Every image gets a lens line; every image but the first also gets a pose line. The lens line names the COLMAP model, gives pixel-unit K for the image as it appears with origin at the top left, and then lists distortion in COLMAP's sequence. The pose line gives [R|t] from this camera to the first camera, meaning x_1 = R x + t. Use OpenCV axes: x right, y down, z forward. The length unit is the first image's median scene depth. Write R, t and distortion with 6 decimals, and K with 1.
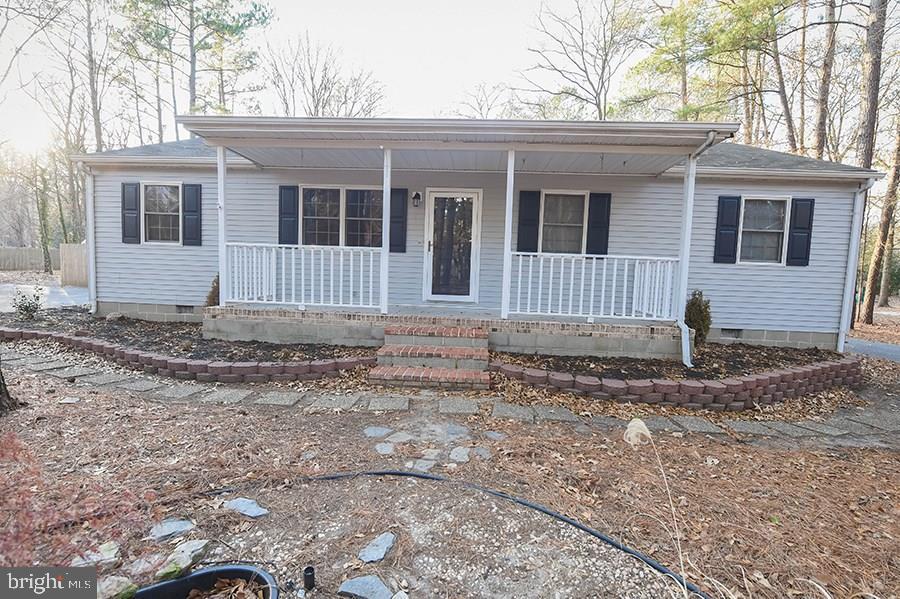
lens RADIAL K [[373.0, 0, 449.8], [0, 373.0, 297.2], [0, 0, 1]] dist [-0.002246, -0.000104]
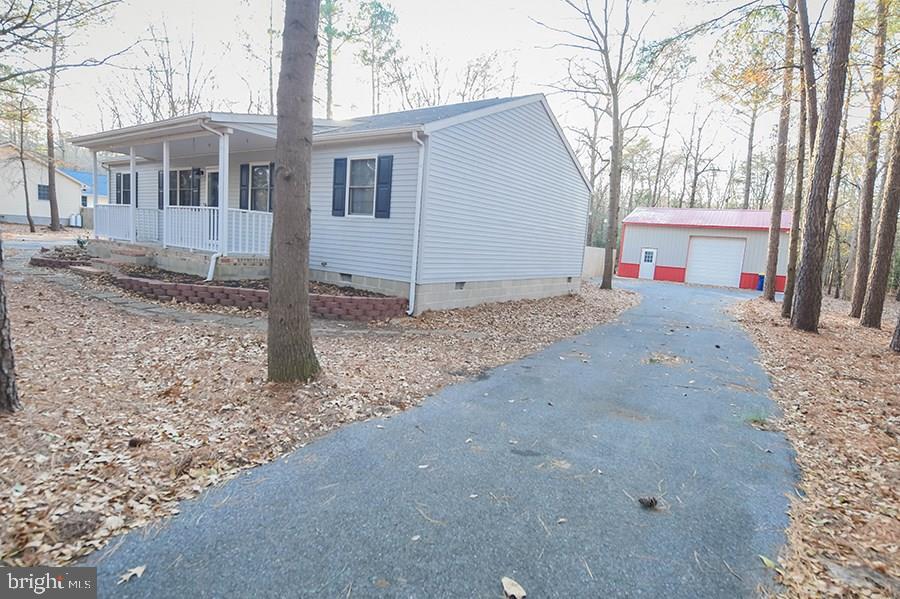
lens RADIAL K [[486.3, 0, 445.3], [0, 486.3, 297.8], [0, 0, 1]] dist [0.021217, -0.000559]
pose [[0.839920, 0.083727, -0.536212, 1.222702], [-0.071929, 0.996486, 0.042927, 0.048613], [0.537922, 0.002514, 0.842991, -0.069759]]
